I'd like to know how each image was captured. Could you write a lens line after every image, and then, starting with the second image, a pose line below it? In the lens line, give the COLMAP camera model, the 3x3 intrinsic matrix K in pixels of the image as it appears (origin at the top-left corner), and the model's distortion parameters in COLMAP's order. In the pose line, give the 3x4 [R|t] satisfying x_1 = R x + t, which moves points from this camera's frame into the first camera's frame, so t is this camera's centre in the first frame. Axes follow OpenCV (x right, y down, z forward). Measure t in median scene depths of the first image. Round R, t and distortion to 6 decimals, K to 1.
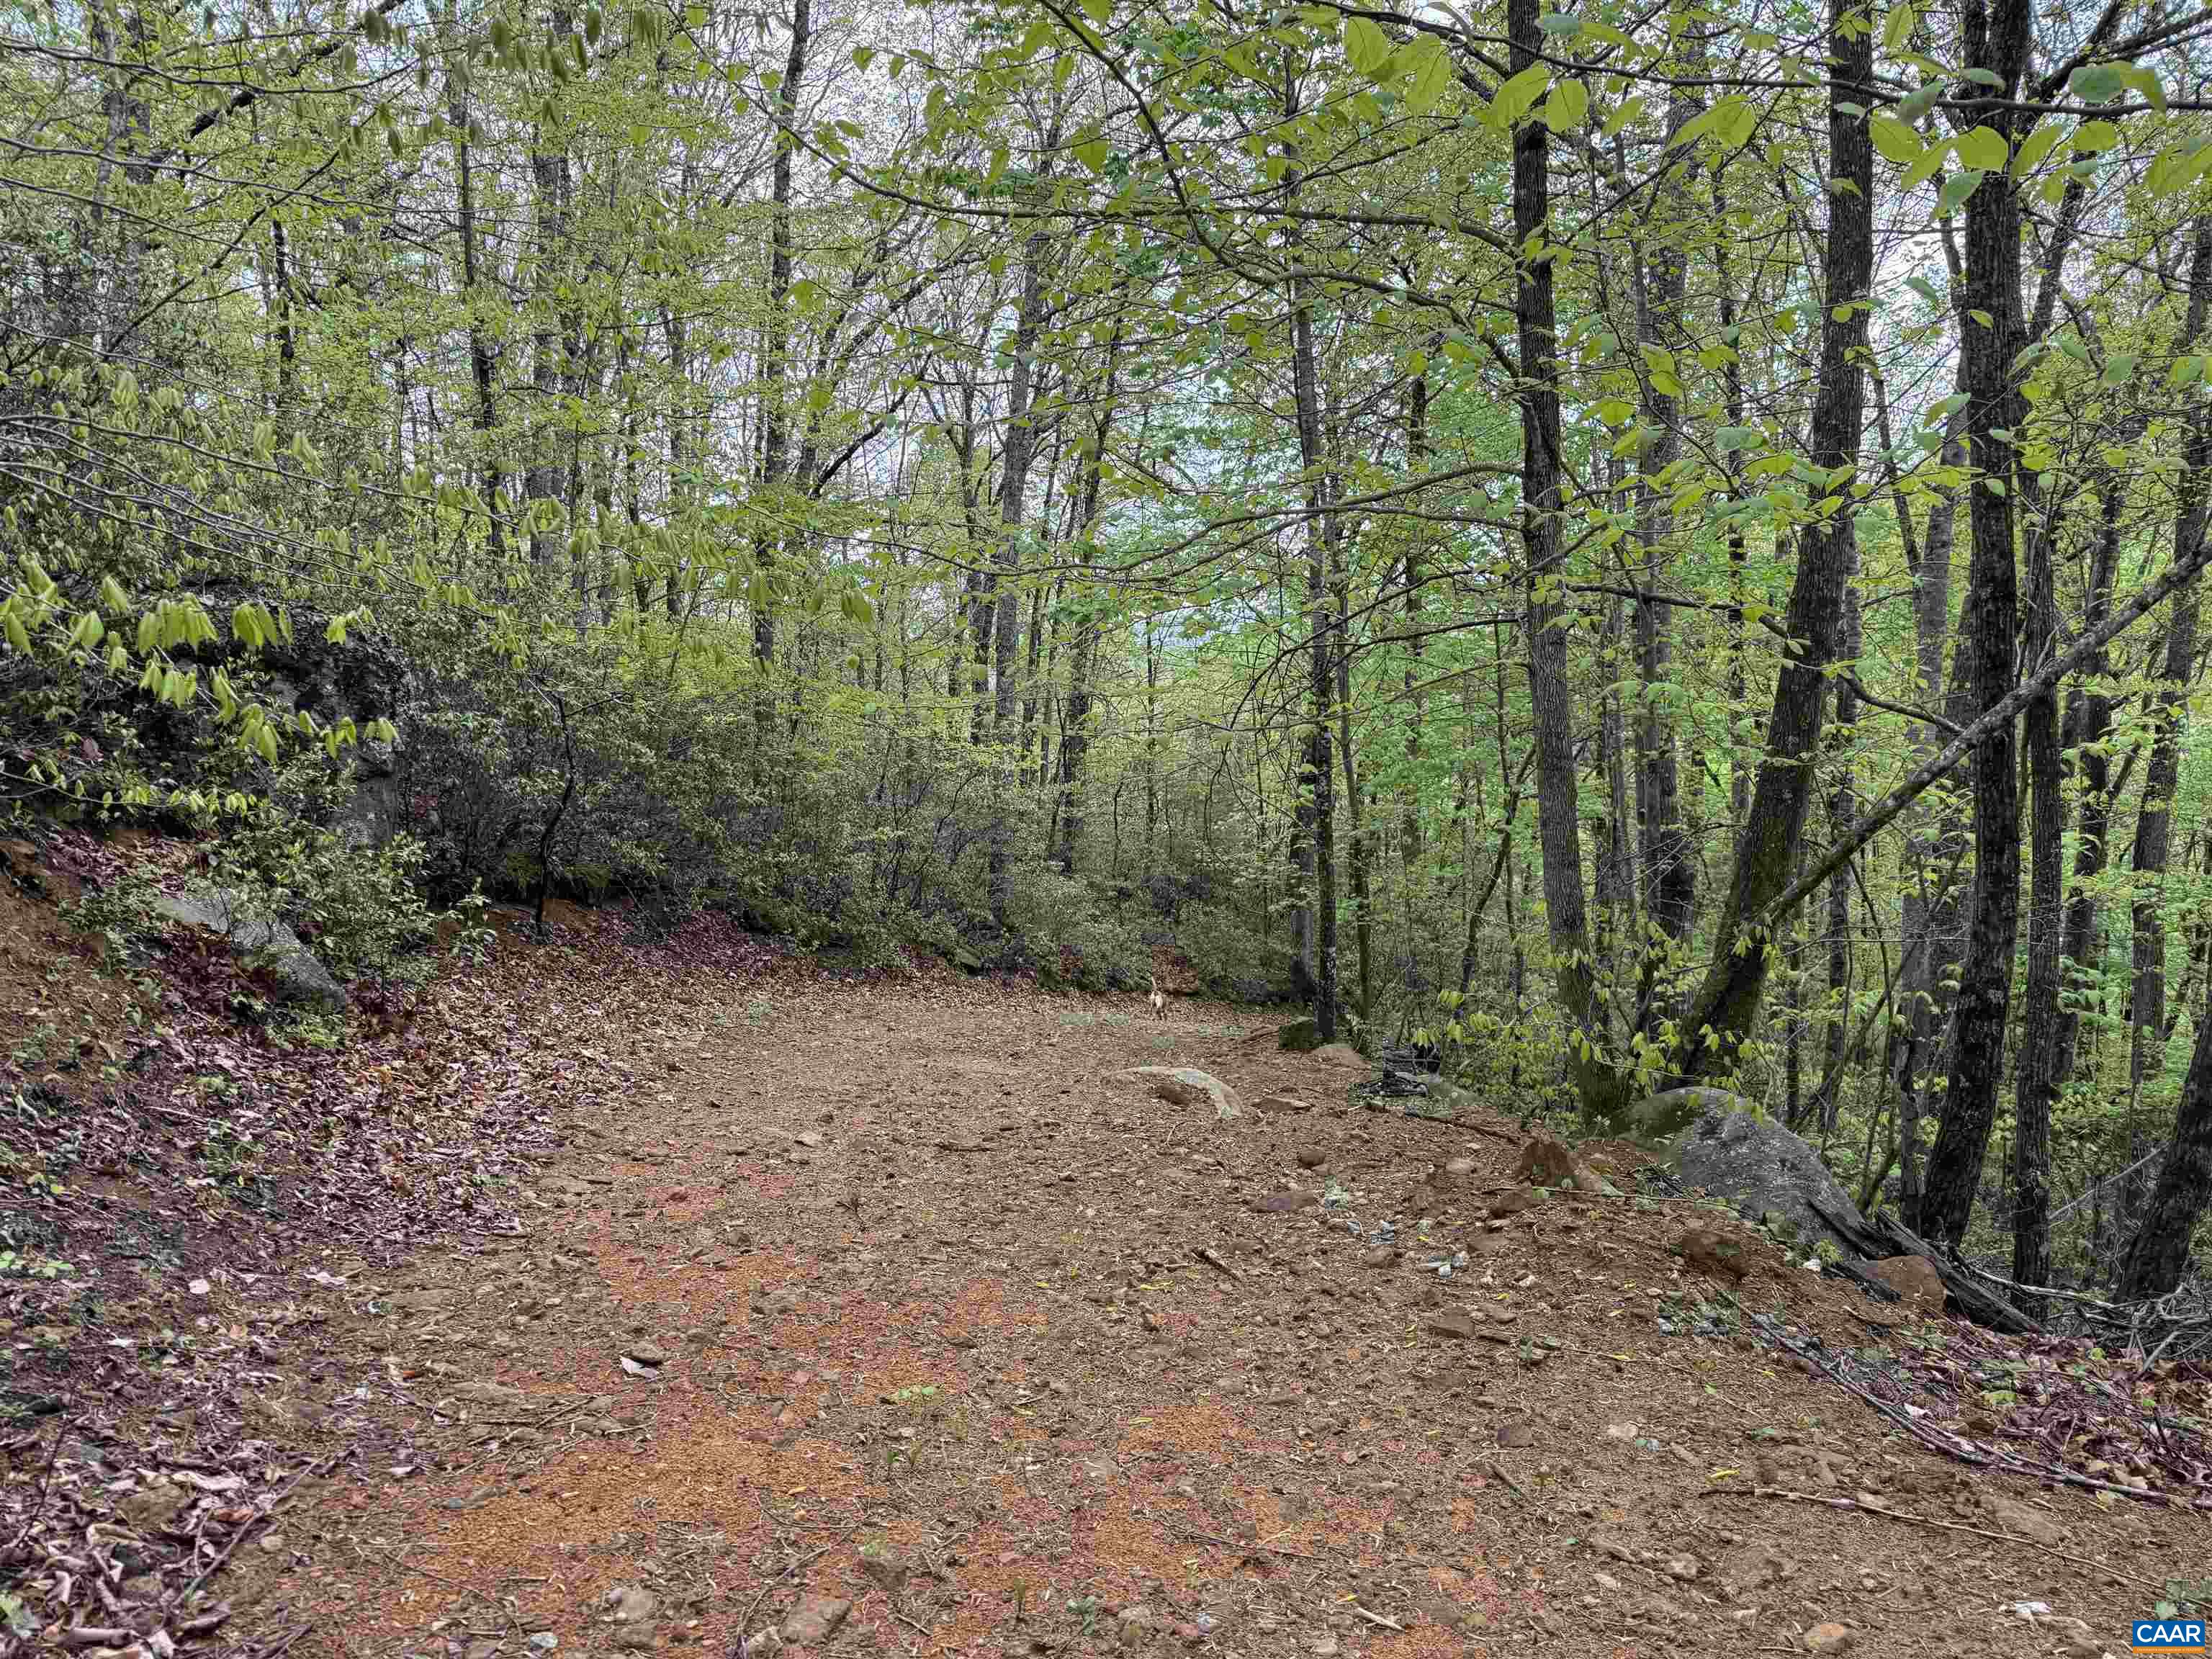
lens RADIAL K [[1572.8, 0, 1122.4], [0, 1572.8, 823.2], [0, 0, 1]] dist [0.106244, -0.146969]
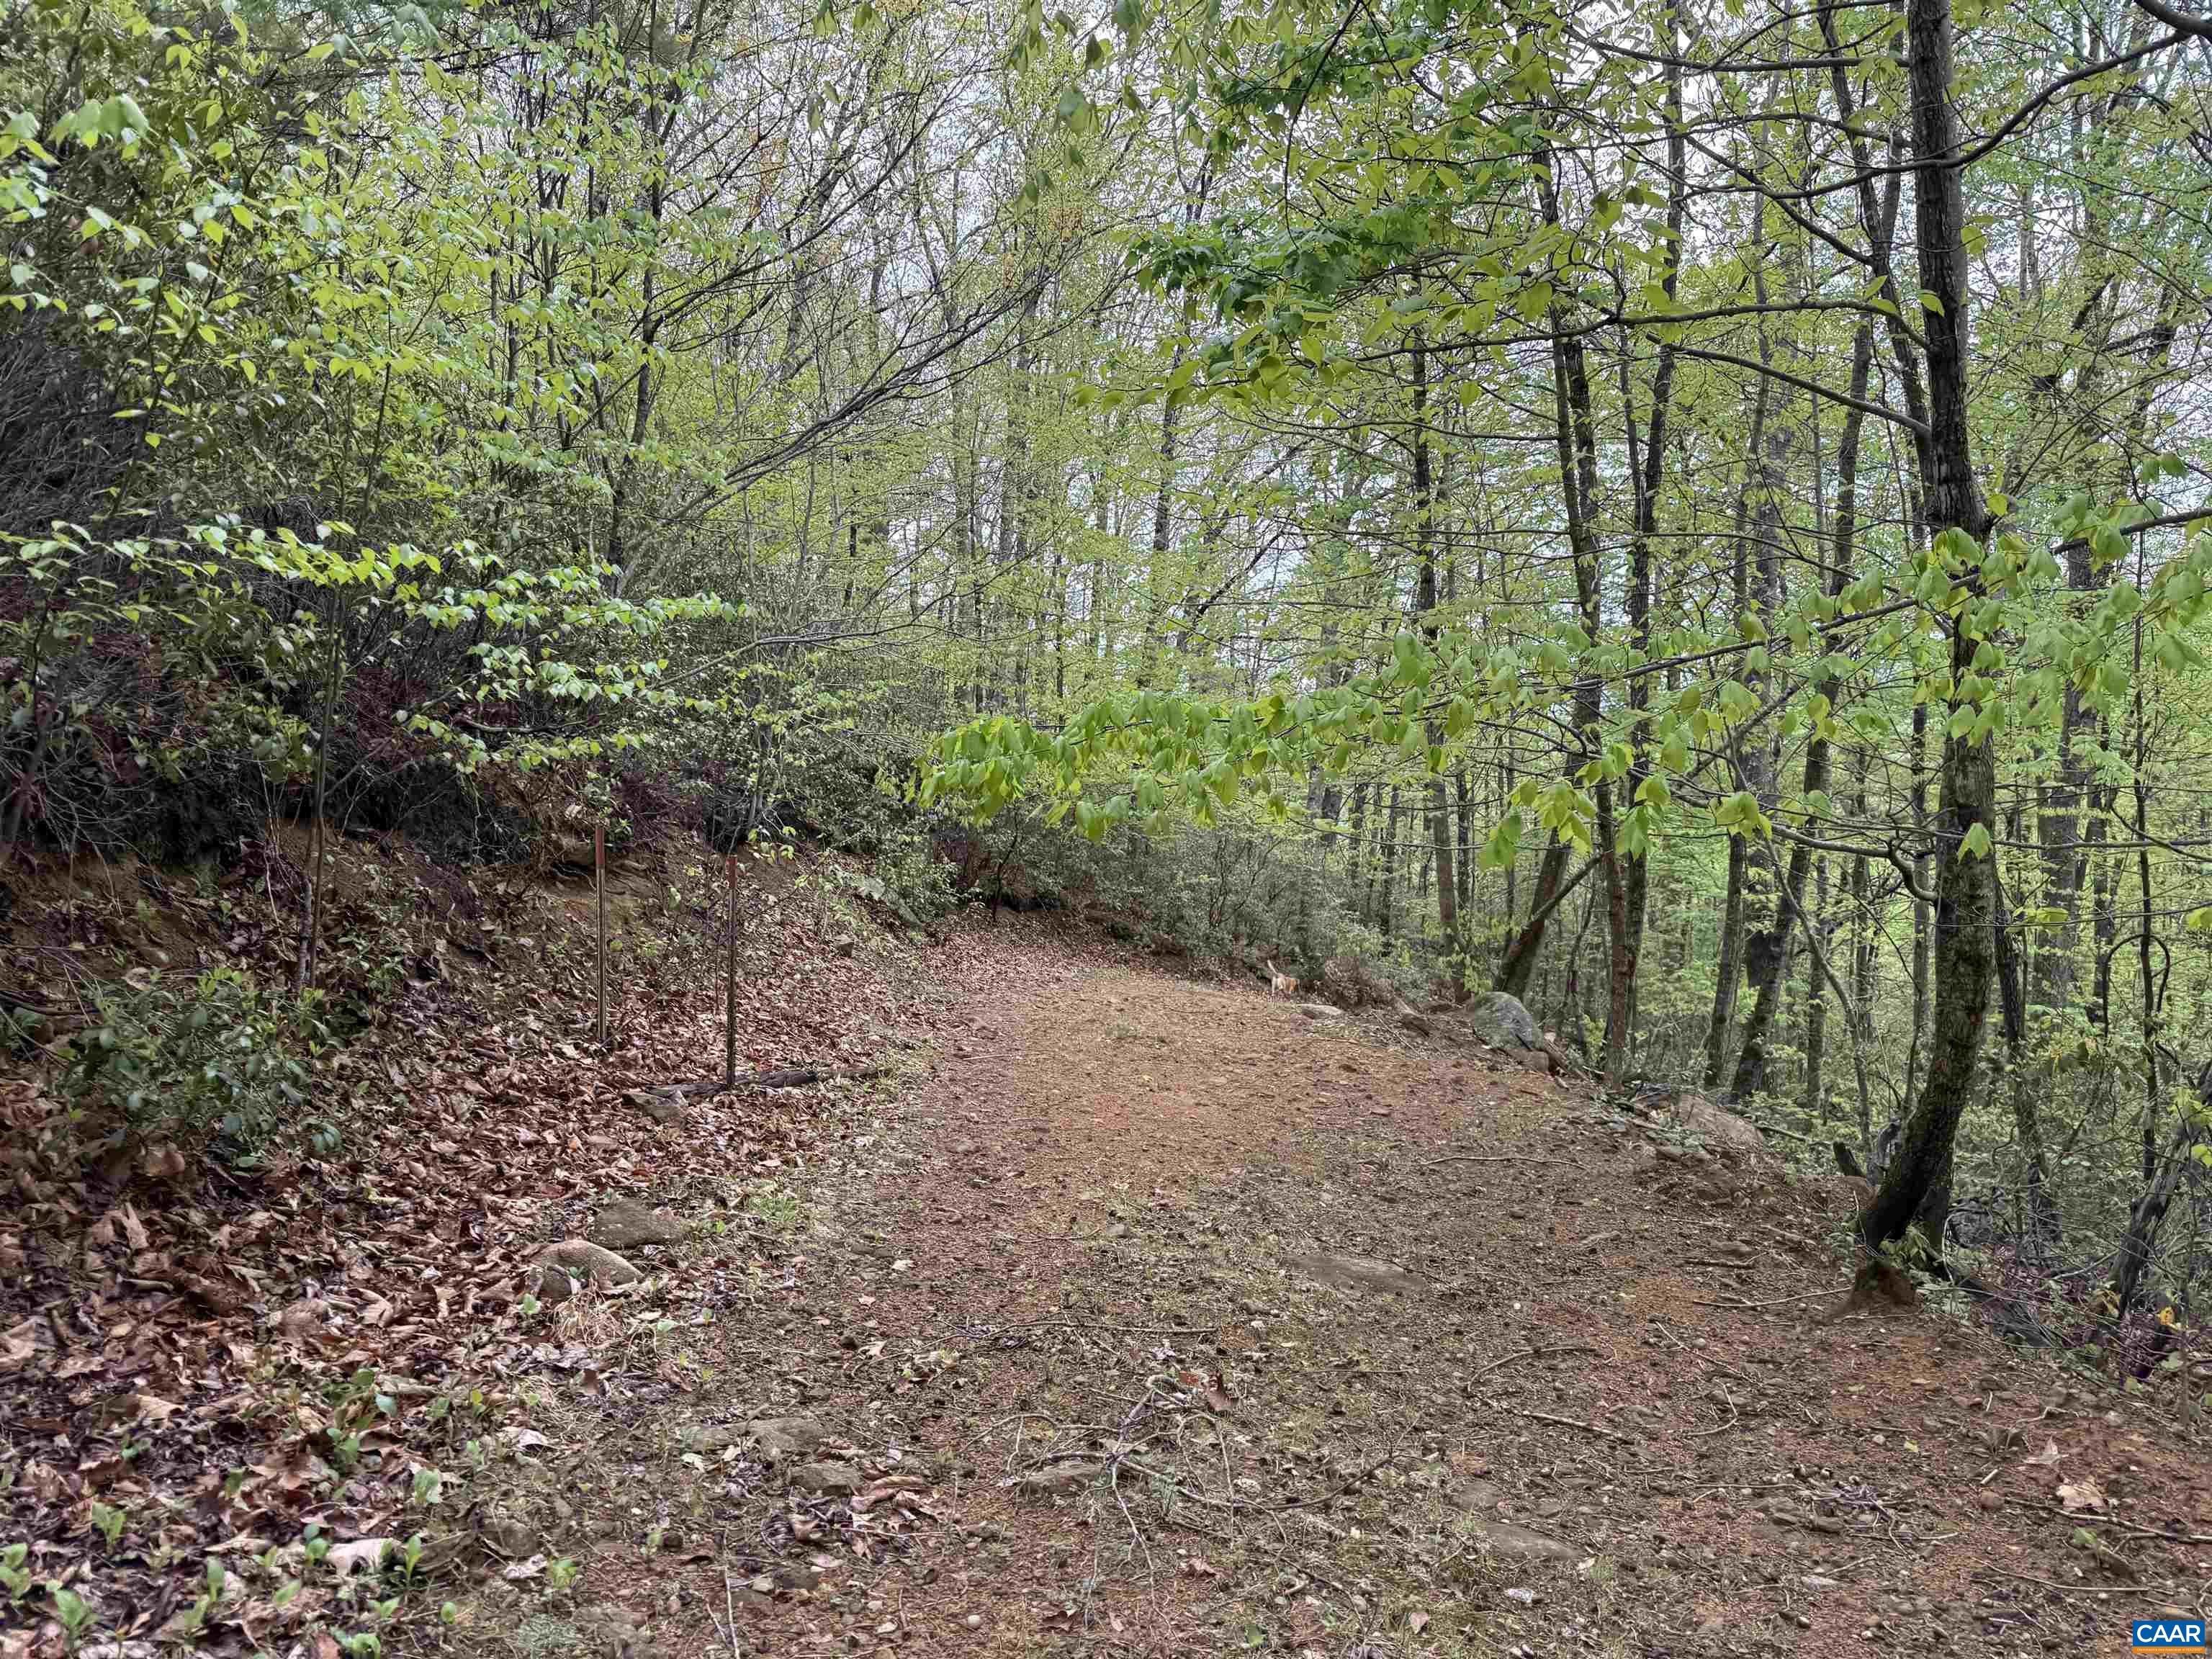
lens RADIAL K [[1572.8, 0, 1122.4], [0, 1572.8, 823.2], [0, 0, 1]] dist [0.106244, -0.146969]
pose [[0.966860, 0.037206, -0.252583, 0.171031], [-0.048245, 0.998126, -0.037650, 0.014945], [0.250708, 0.048588, 0.966843, -0.538756]]
